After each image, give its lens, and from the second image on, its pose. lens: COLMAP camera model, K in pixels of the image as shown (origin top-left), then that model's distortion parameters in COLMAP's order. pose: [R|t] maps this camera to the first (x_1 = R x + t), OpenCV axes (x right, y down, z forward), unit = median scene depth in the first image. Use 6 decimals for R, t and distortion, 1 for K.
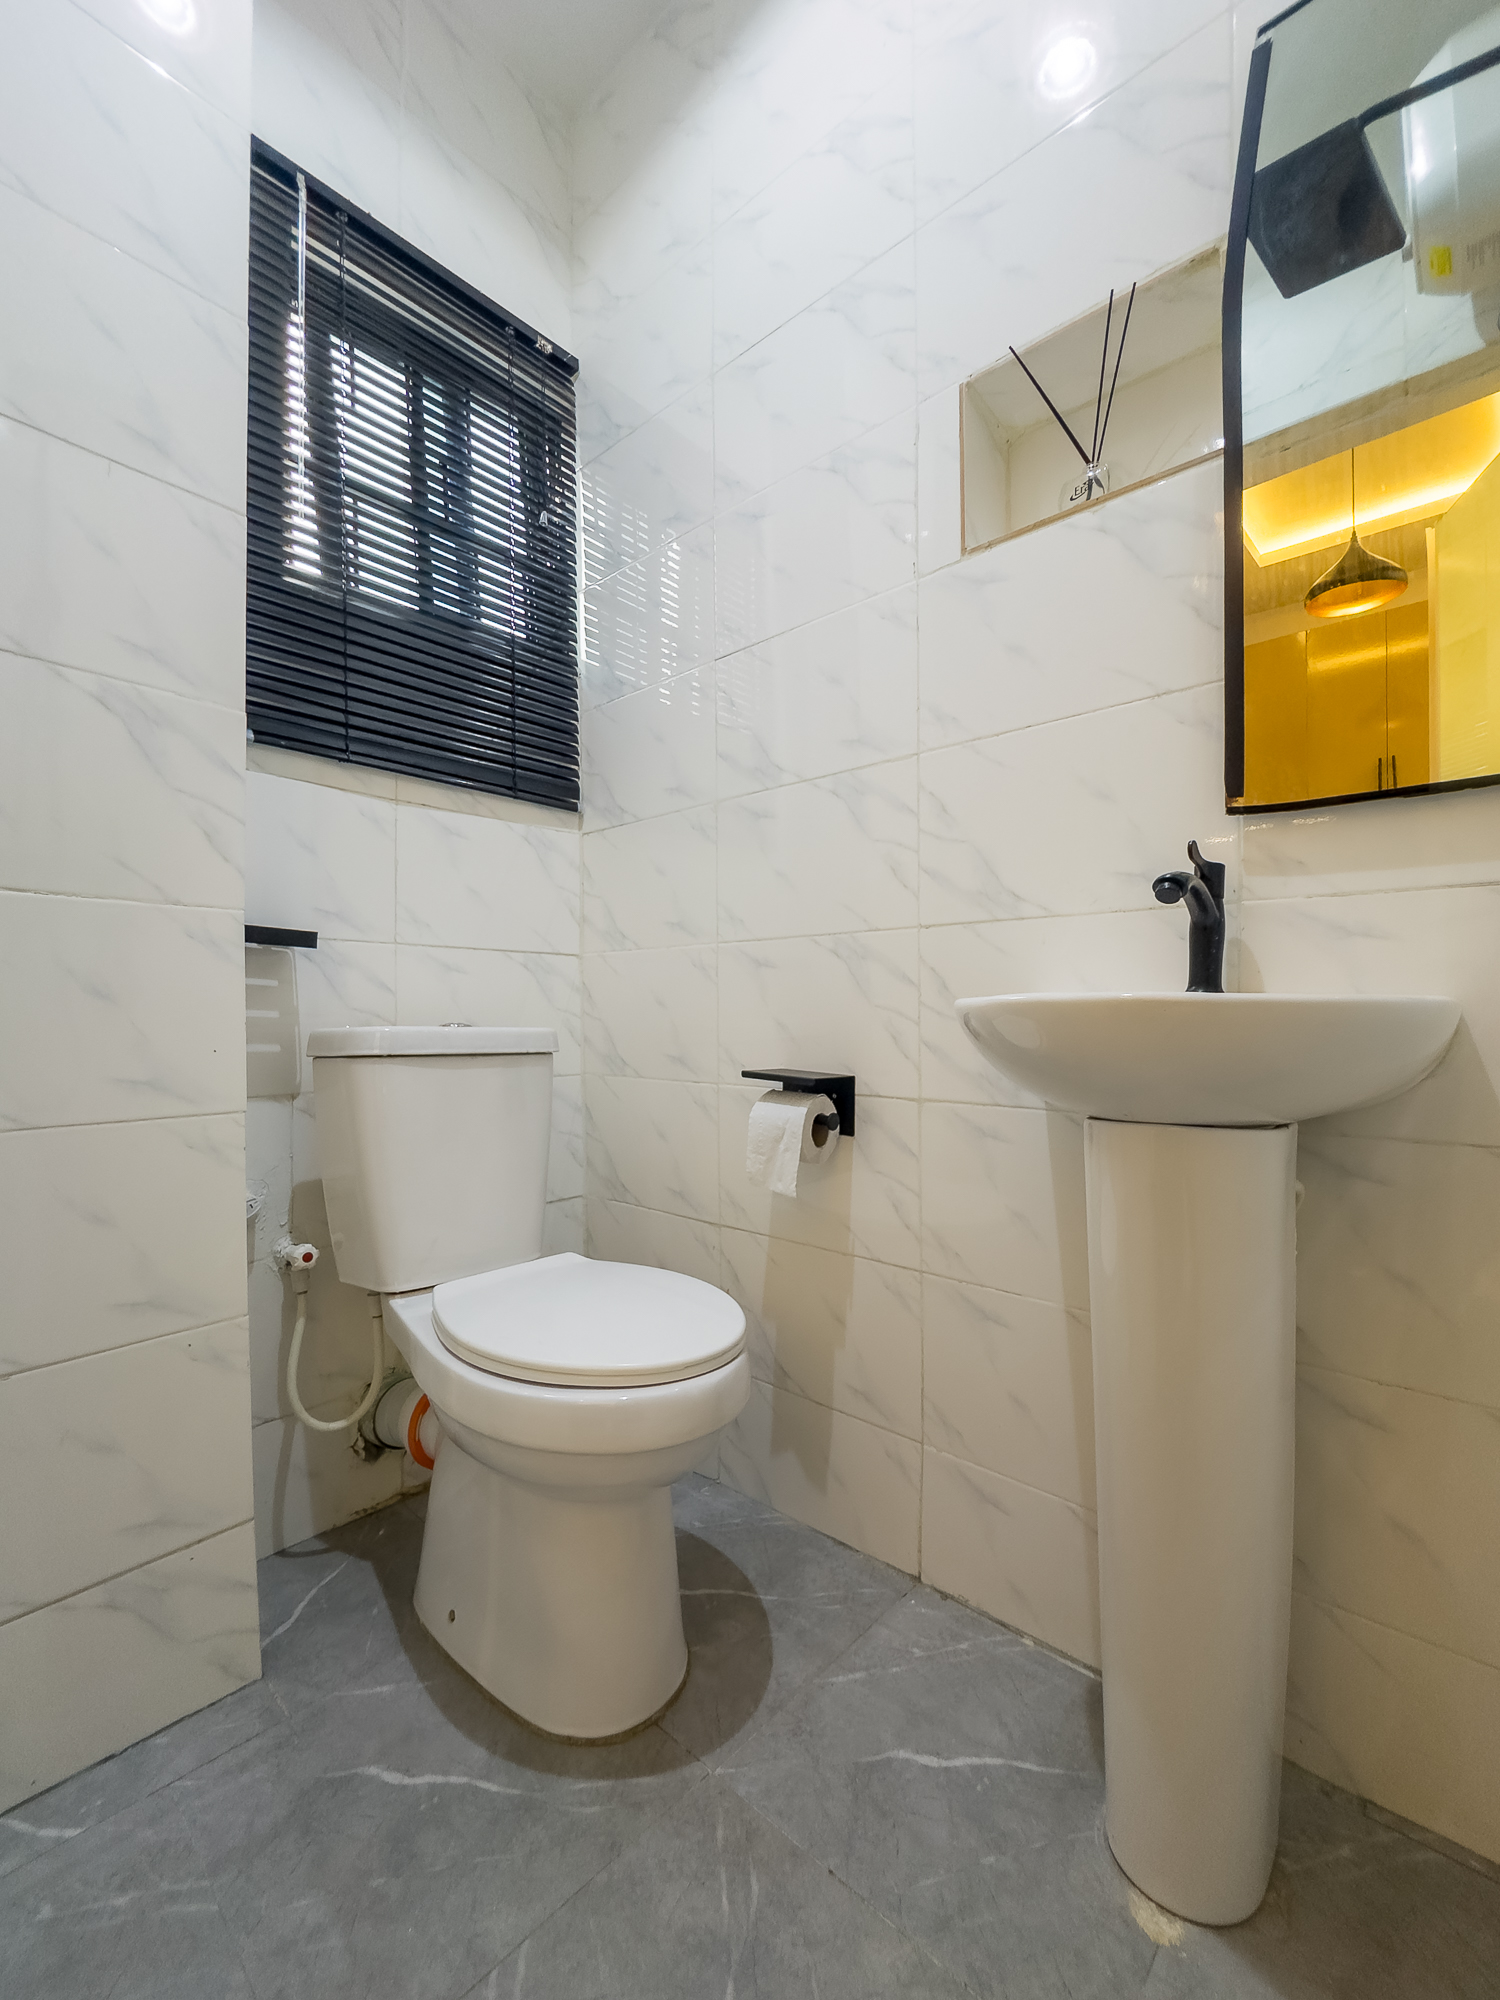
lens RADIAL K [[873.5, 0, 739.7], [0, 873.5, 1006.5], [0, 0, 1]] dist [0.002766, -0.002351]
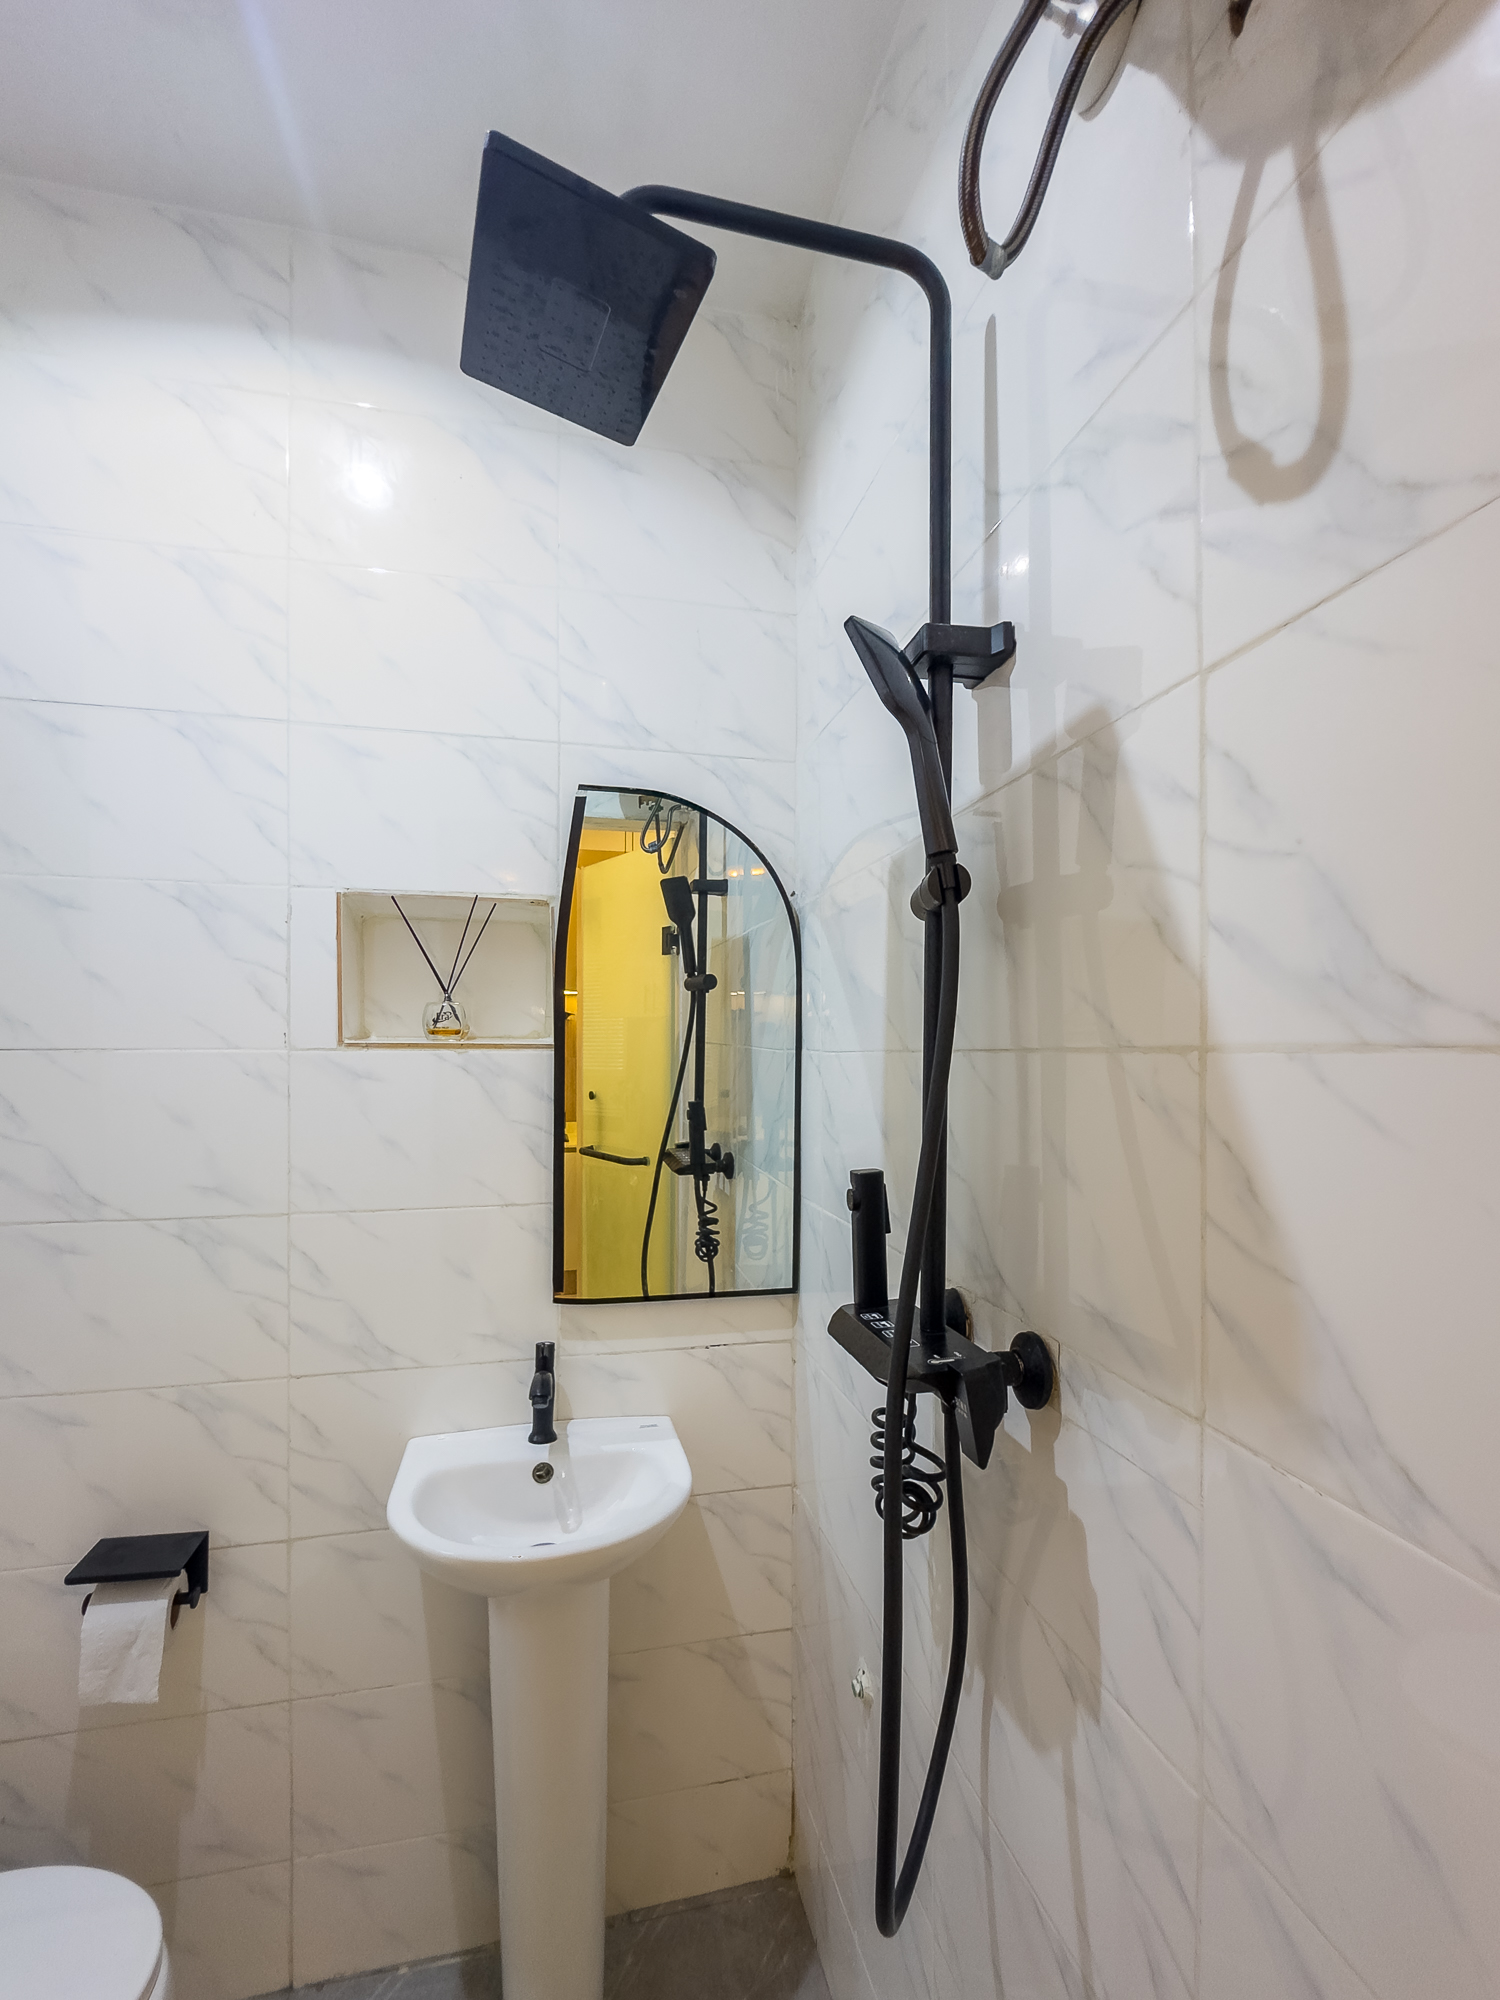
lens RADIAL K [[873.5, 0, 748.1], [0, 873.5, 997.4], [0, 0, 1]] dist [0.002766, -0.002351]
pose [[0.548649, 0.019536, 0.835824, -0.407385], [-0.015986, 0.999789, -0.012875, -0.568409], [-0.835900, -0.006298, 0.548846, -0.077035]]
